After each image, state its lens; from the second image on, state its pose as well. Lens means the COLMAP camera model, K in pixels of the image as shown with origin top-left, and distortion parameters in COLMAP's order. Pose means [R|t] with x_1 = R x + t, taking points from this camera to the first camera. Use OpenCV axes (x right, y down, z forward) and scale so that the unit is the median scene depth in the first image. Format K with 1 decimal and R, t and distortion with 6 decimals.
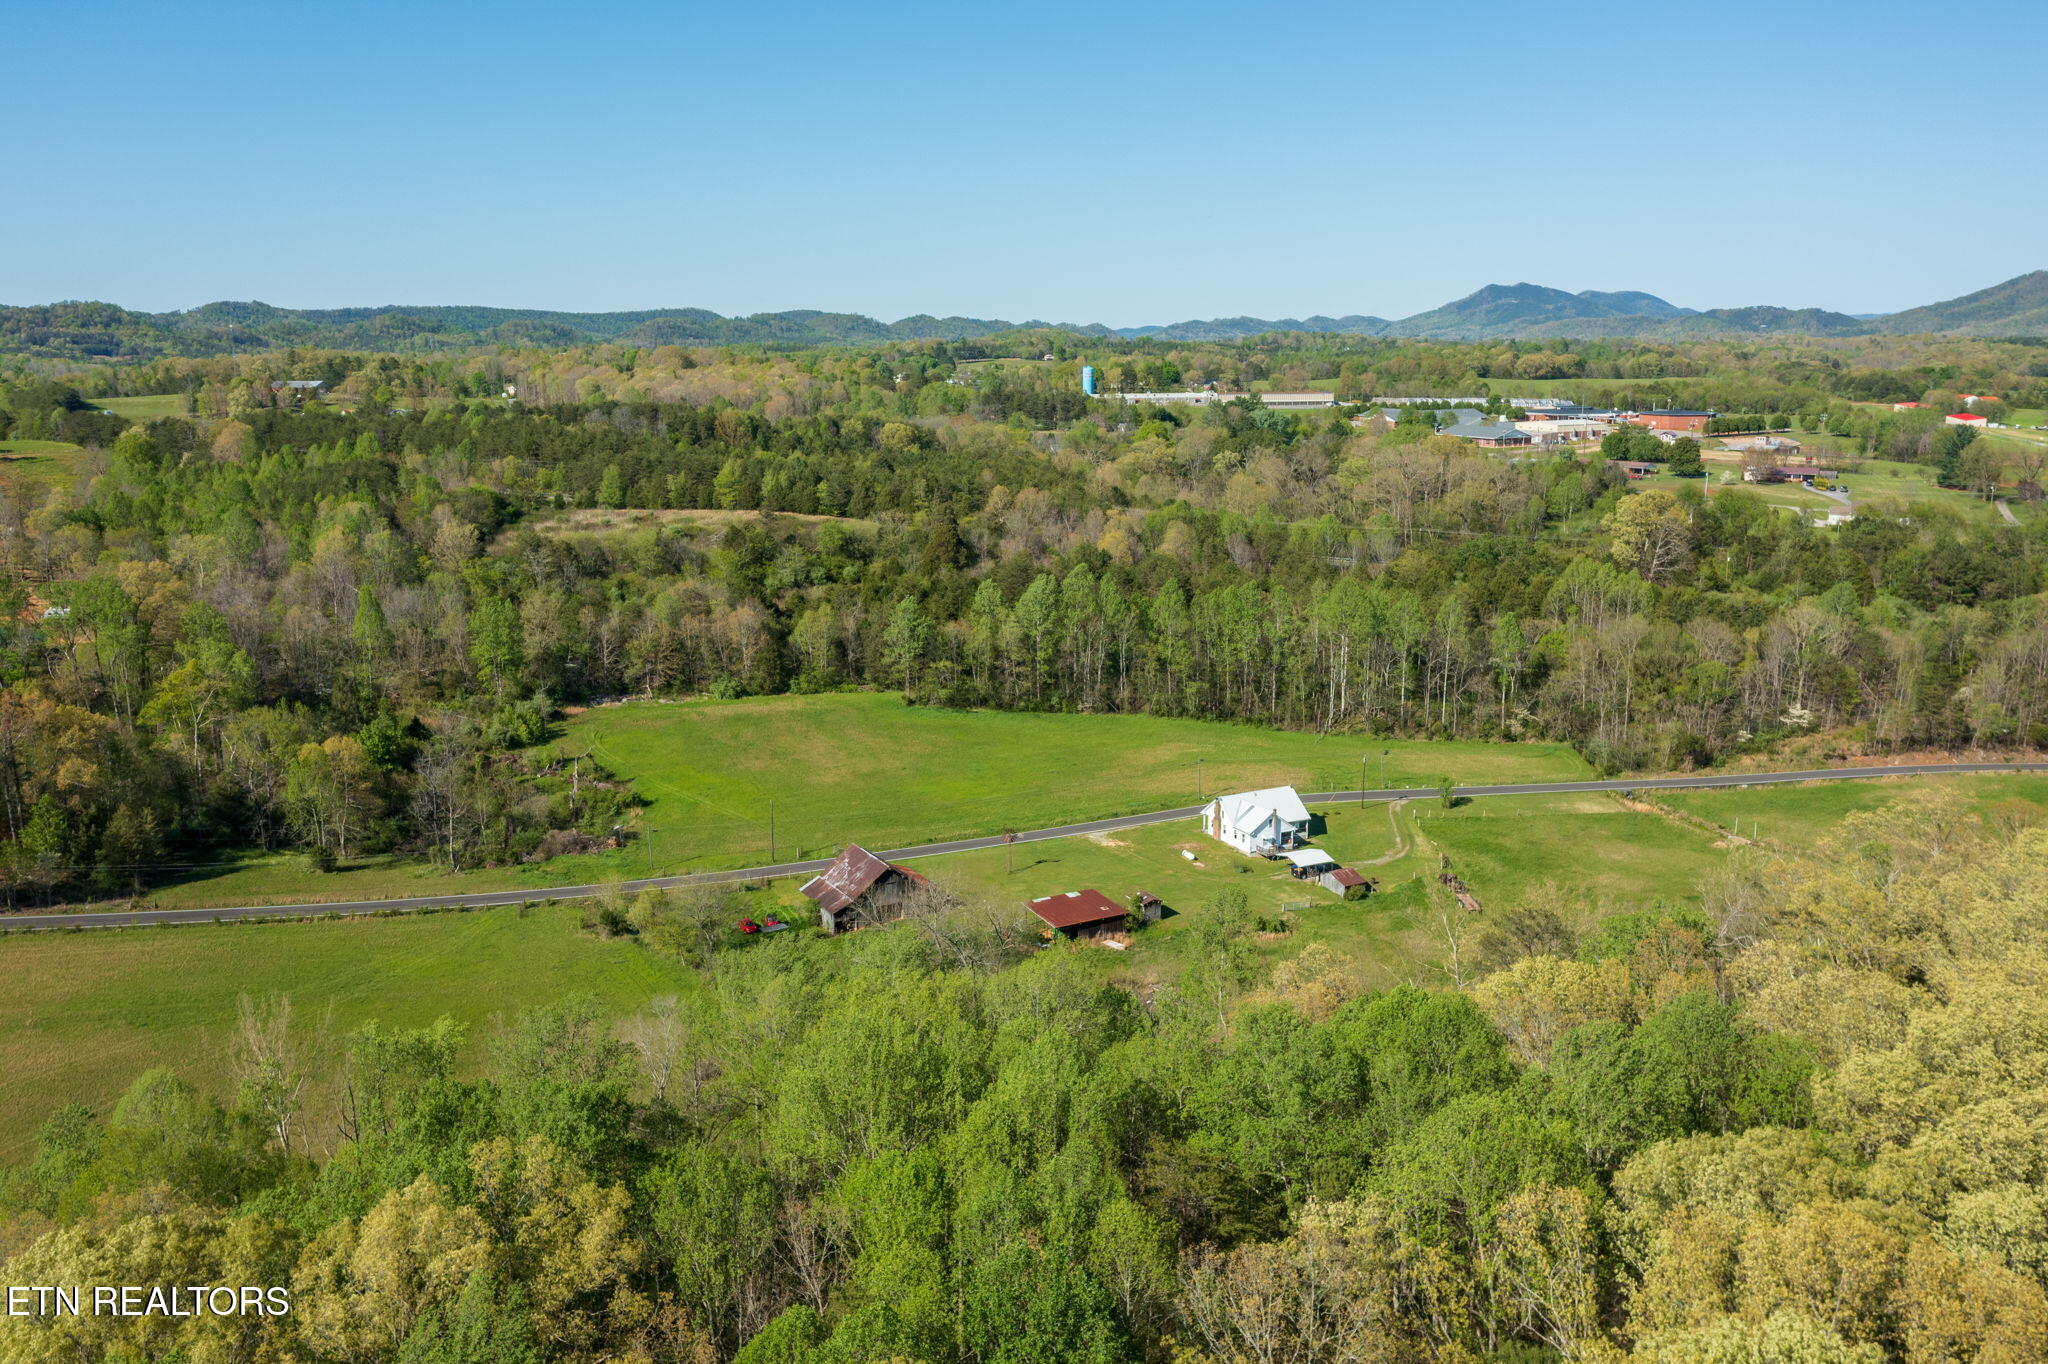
lens RADIAL K [[1676.0, 0, 1024.0], [0, 1676.0, 682.0], [0, 0, 1]] dist [0.005935, 0.020246]
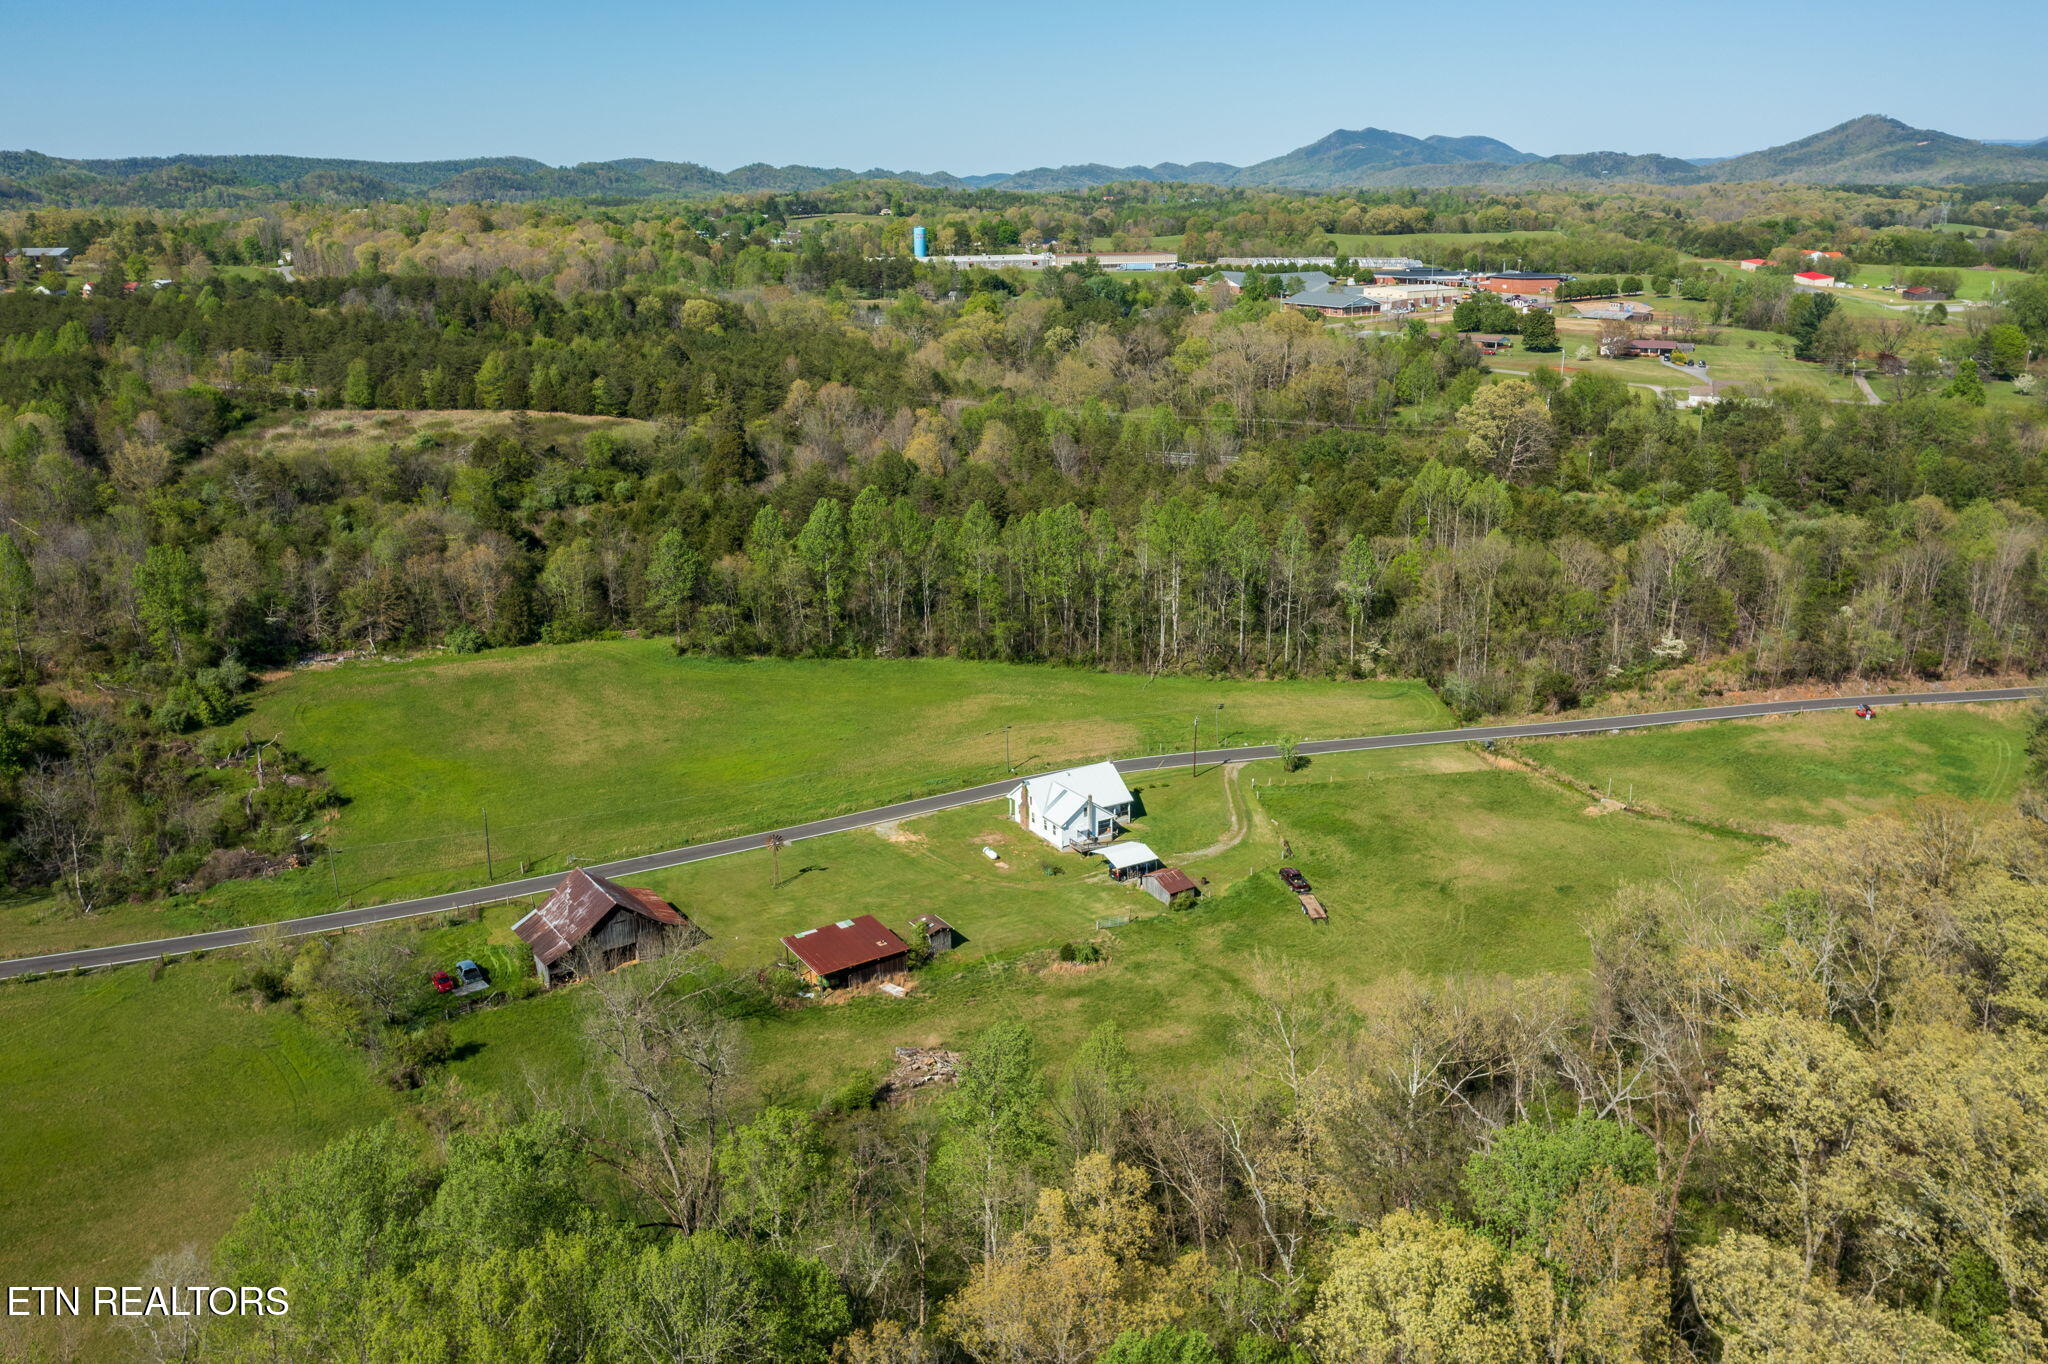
lens RADIAL K [[1676.0, 0, 1024.0], [0, 1676.0, 682.0], [0, 0, 1]] dist [0.005935, 0.020246]
pose [[0.996128, -0.029531, 0.082813, 0.030193], [0.022355, 0.996020, 0.086279, -0.035860], [-0.085031, -0.084093, 0.992823, 0.102451]]
